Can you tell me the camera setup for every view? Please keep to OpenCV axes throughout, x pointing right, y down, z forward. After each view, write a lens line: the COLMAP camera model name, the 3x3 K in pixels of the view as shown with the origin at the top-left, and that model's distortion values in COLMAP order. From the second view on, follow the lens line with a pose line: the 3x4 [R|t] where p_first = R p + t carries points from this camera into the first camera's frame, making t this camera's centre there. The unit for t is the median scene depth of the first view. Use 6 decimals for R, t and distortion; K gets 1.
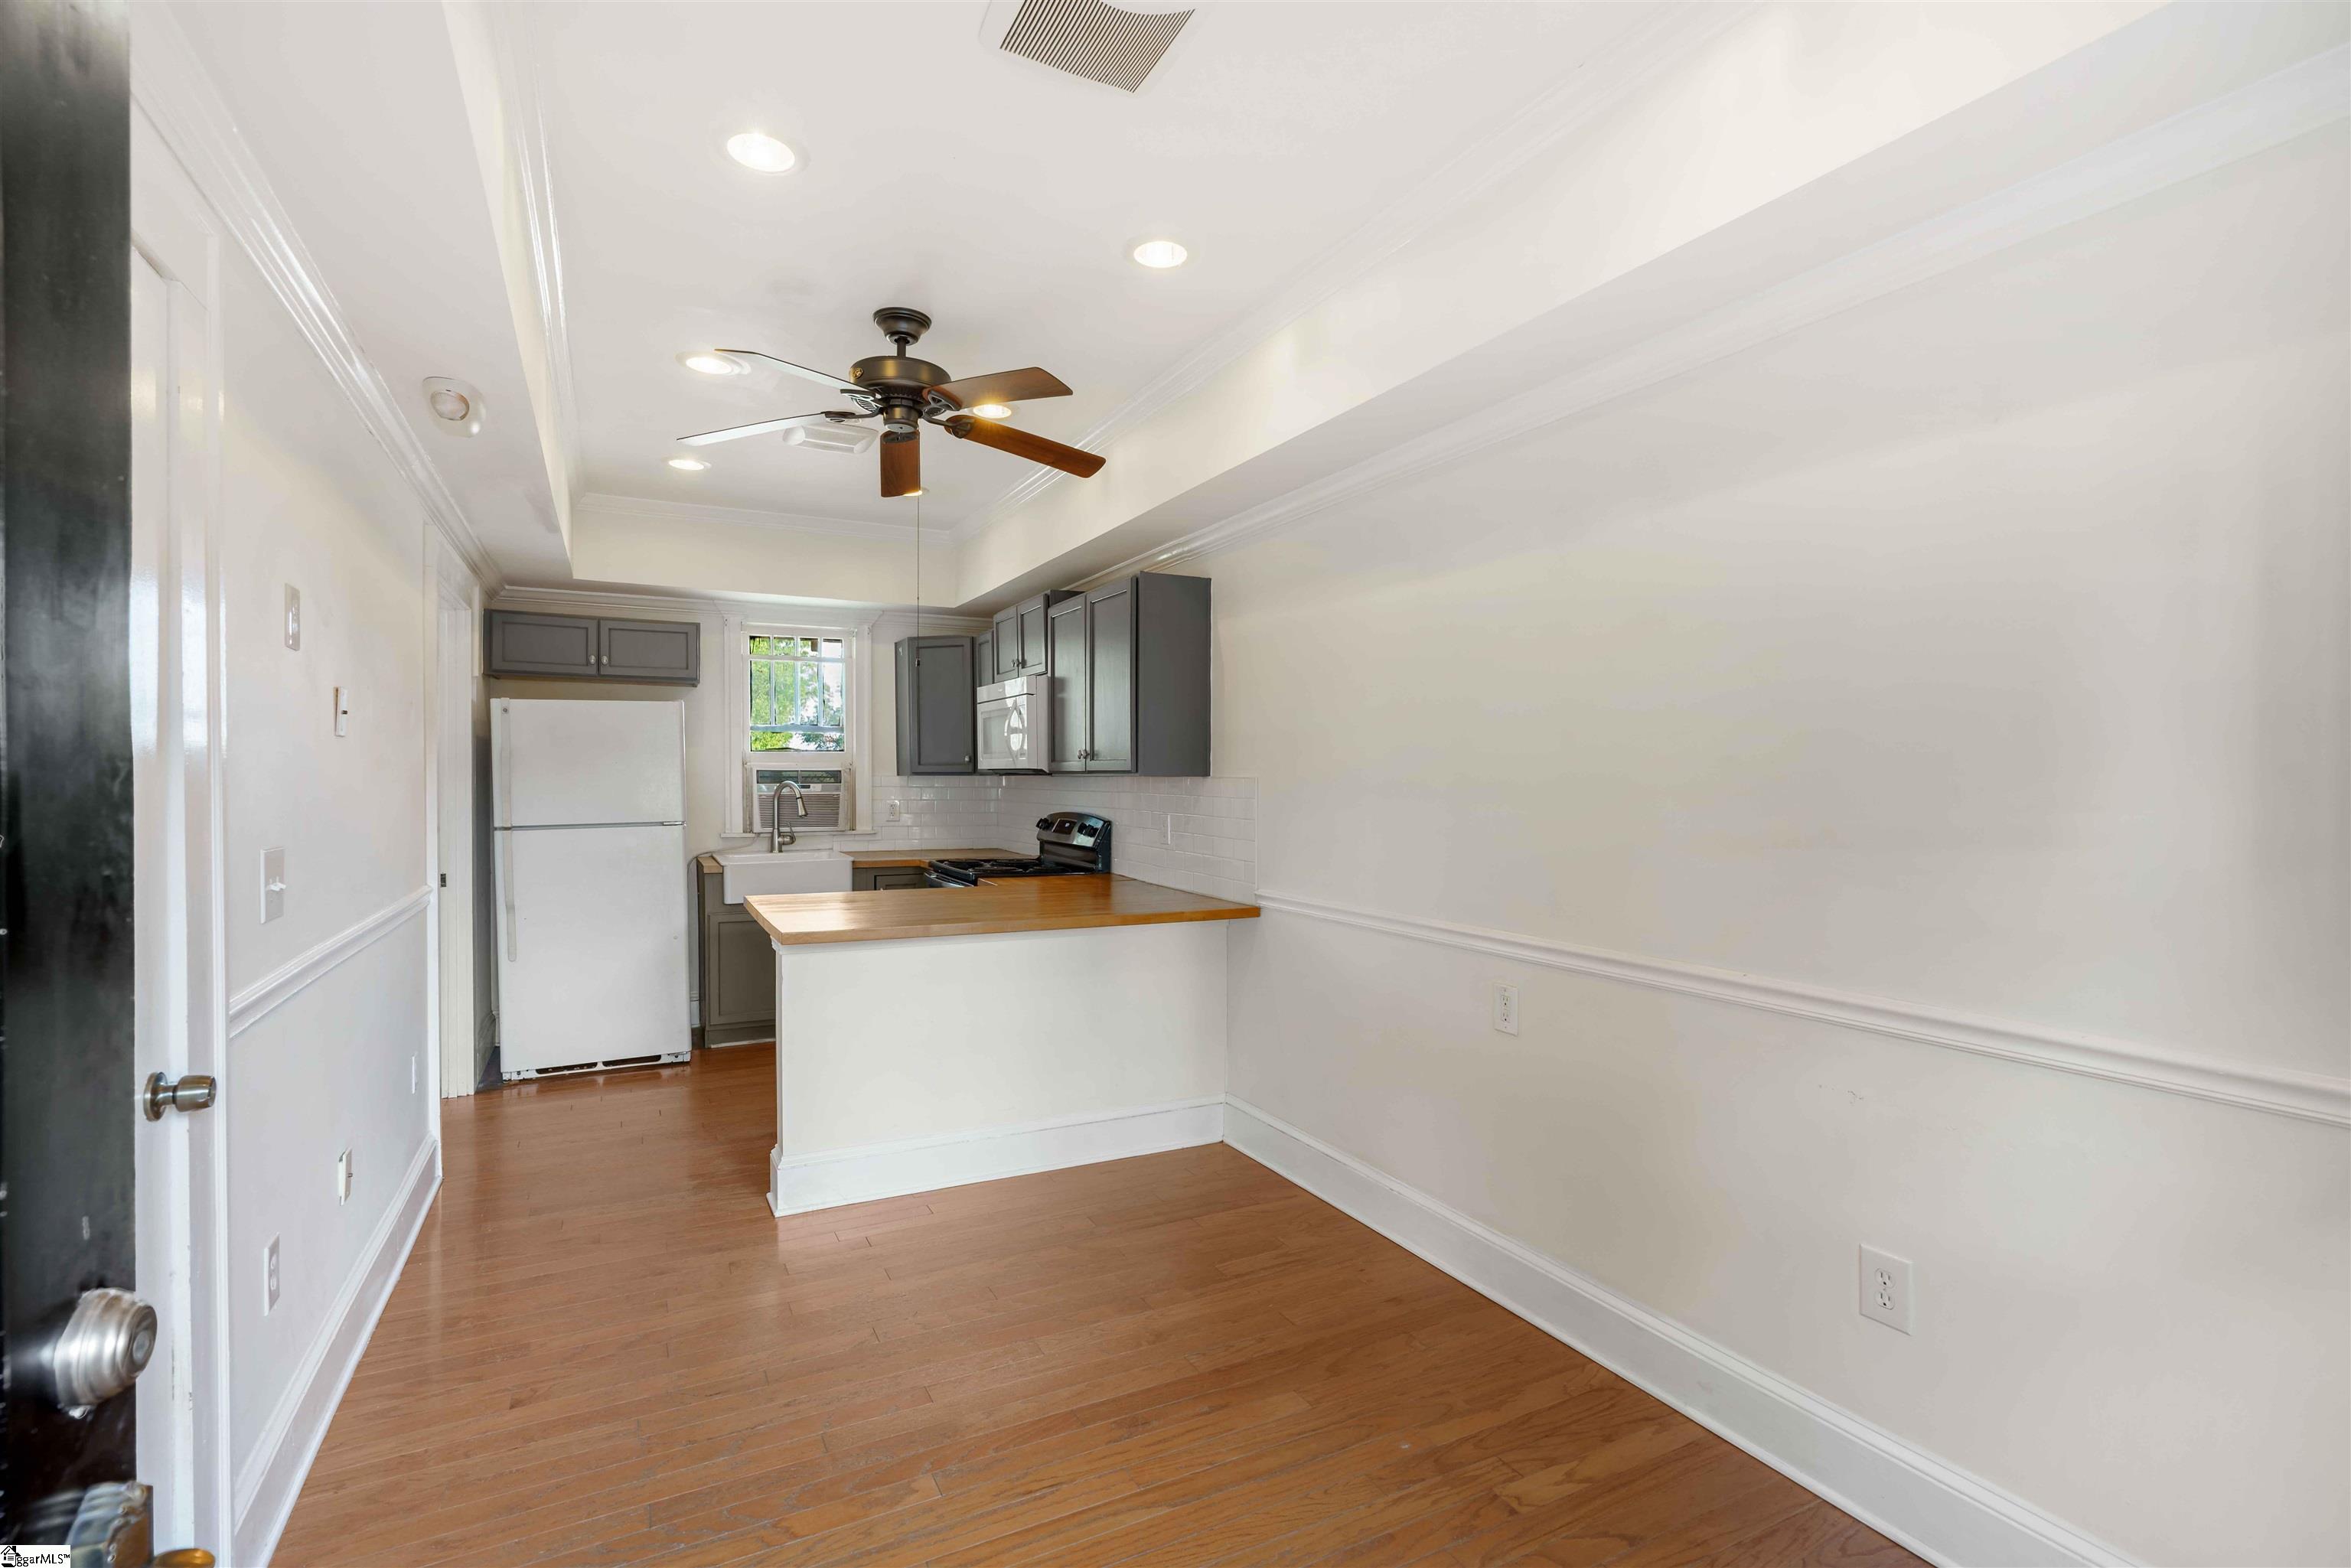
lens RADIAL K [[1068.1, 0, 1176.6], [0, 1068.1, 782.7], [0, 0, 1]] dist [-0.003692, 0.001293]
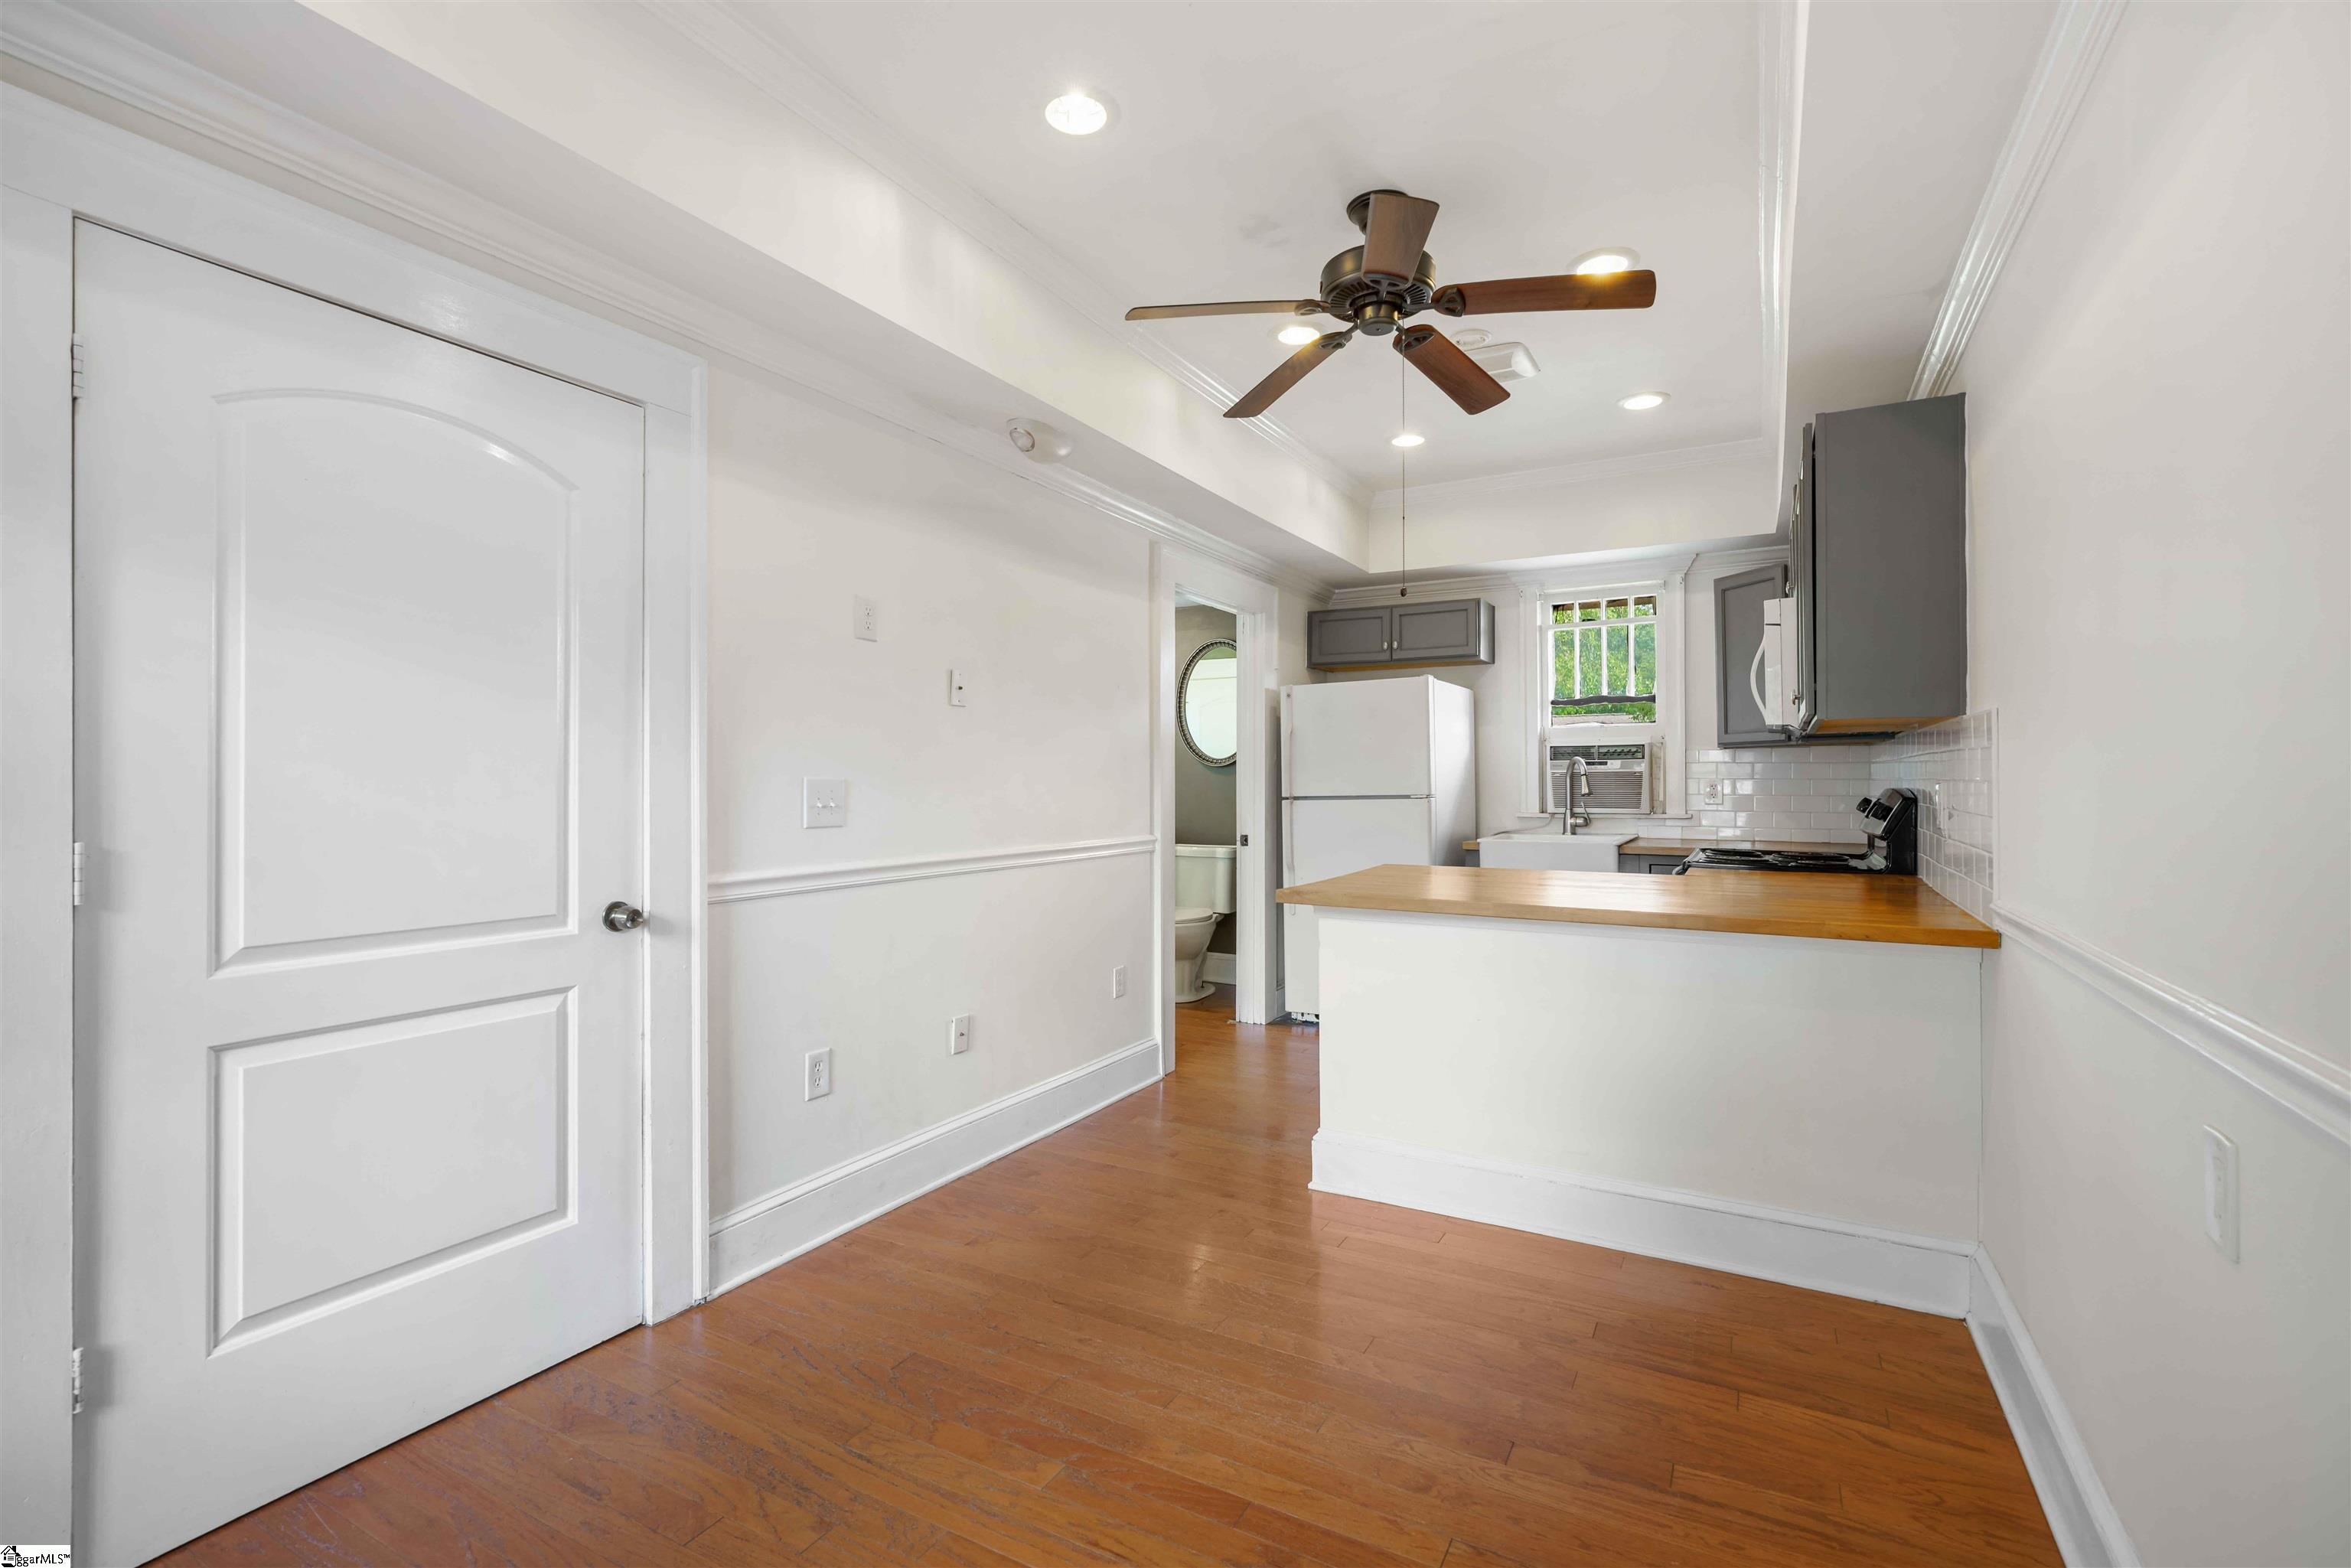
lens RADIAL K [[1068.1, 0, 1175.1], [0, 1068.1, 784.4], [0, 0, 1]] dist [-0.003692, 0.001293]
pose [[0.550706, -0.003270, -0.834693, 0.233904], [-0.001133, 0.999988, -0.004665, 0.029518], [0.834699, 0.003515, 0.550696, 0.232918]]
